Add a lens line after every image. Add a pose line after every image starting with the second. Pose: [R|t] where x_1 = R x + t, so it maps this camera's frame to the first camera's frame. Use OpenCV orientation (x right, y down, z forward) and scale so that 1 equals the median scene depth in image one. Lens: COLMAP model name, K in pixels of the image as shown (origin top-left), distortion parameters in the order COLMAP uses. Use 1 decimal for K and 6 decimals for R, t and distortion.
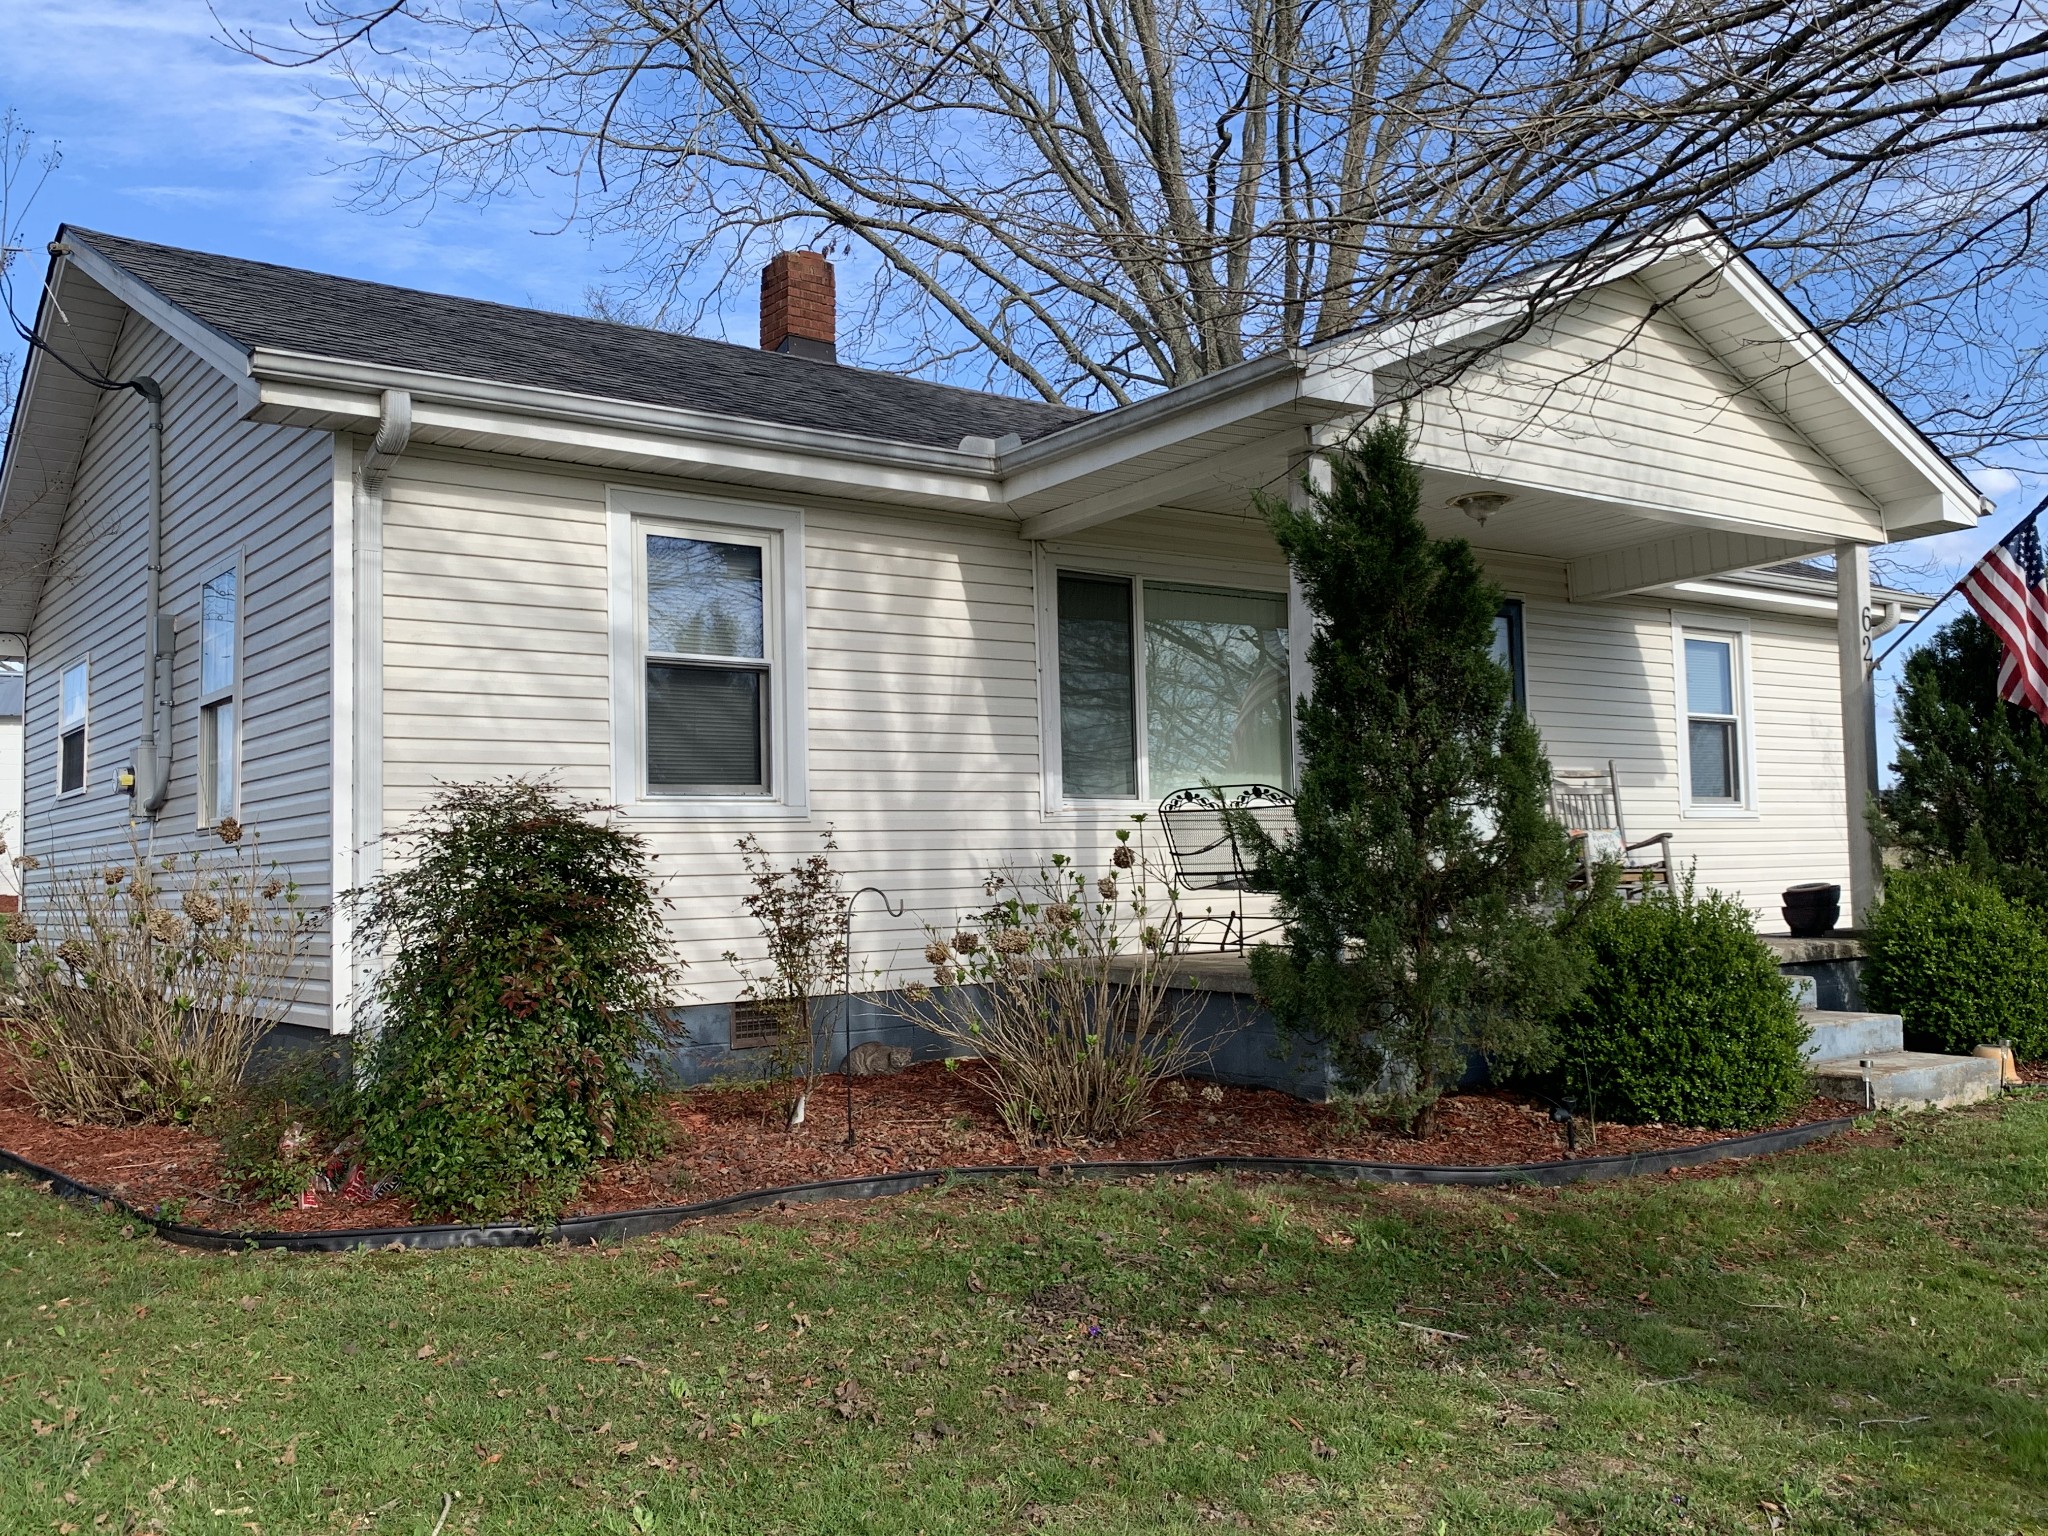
lens RADIAL K [[1852.0, 0, 1019.3], [0, 1852.0, 770.3], [0, 0, 1]] dist [0.015410, 0.001798]
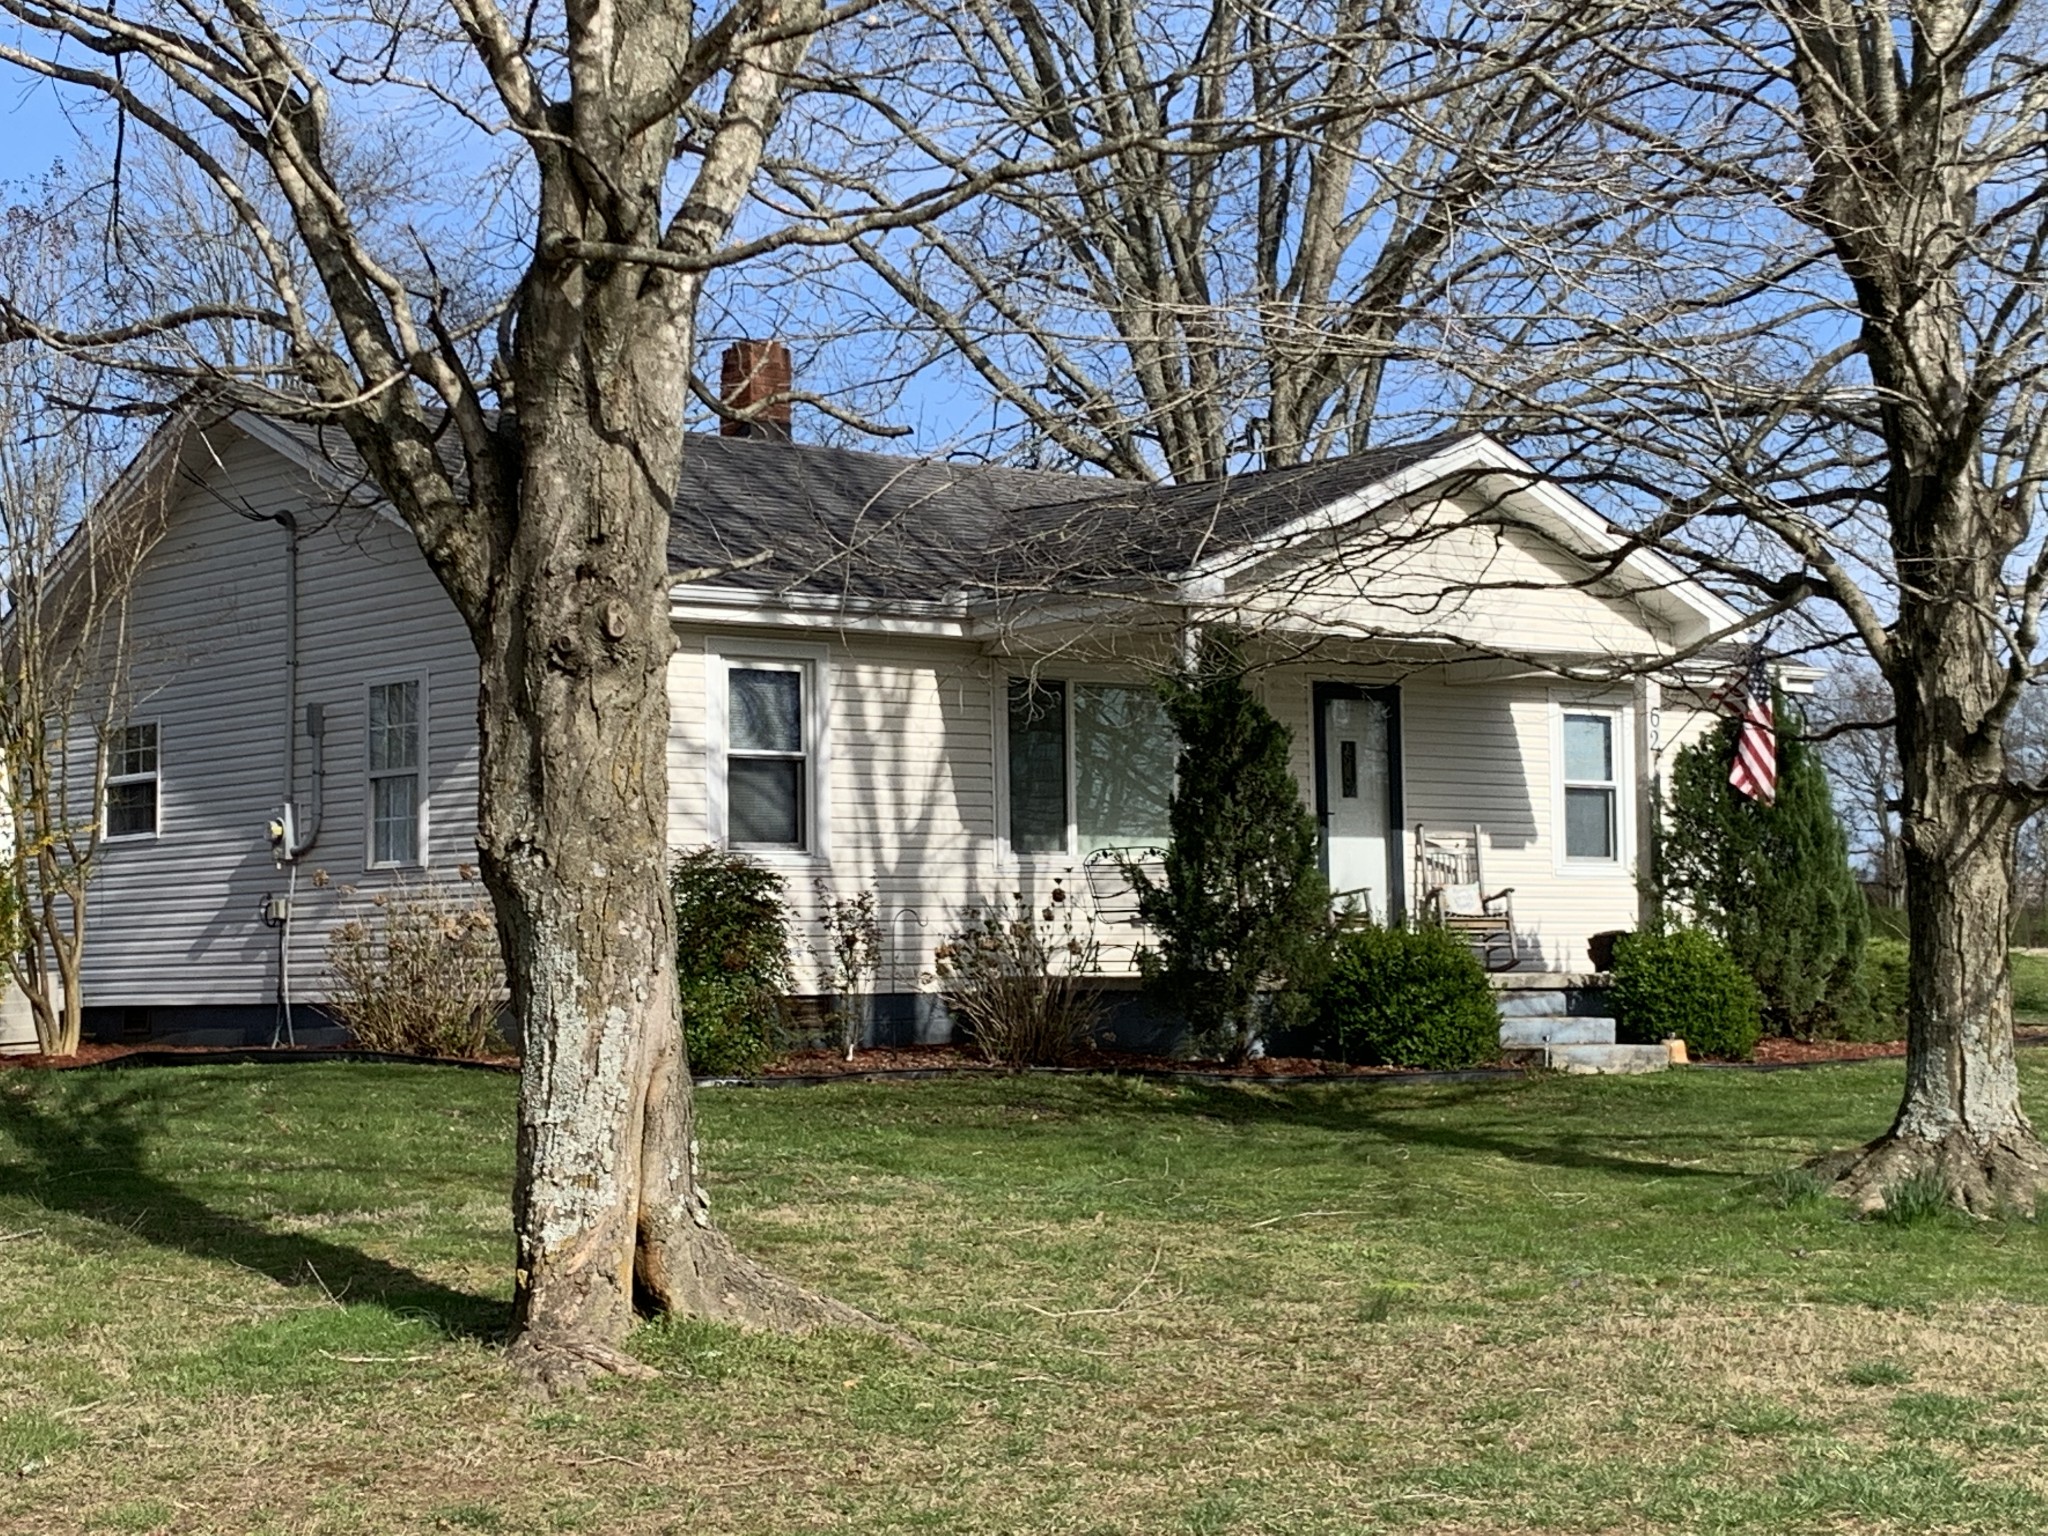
lens RADIAL K [[3603.5, 0, 1024.5], [0, 3603.5, 767.4], [0, 0, 1]] dist [-0.075416, 0.000000]
pose [[0.998516, 0.012630, 0.052980, -0.110494], [-0.012465, 0.999916, -0.003443, -0.040921], [-0.053019, 0.002778, 0.998590, -1.670420]]
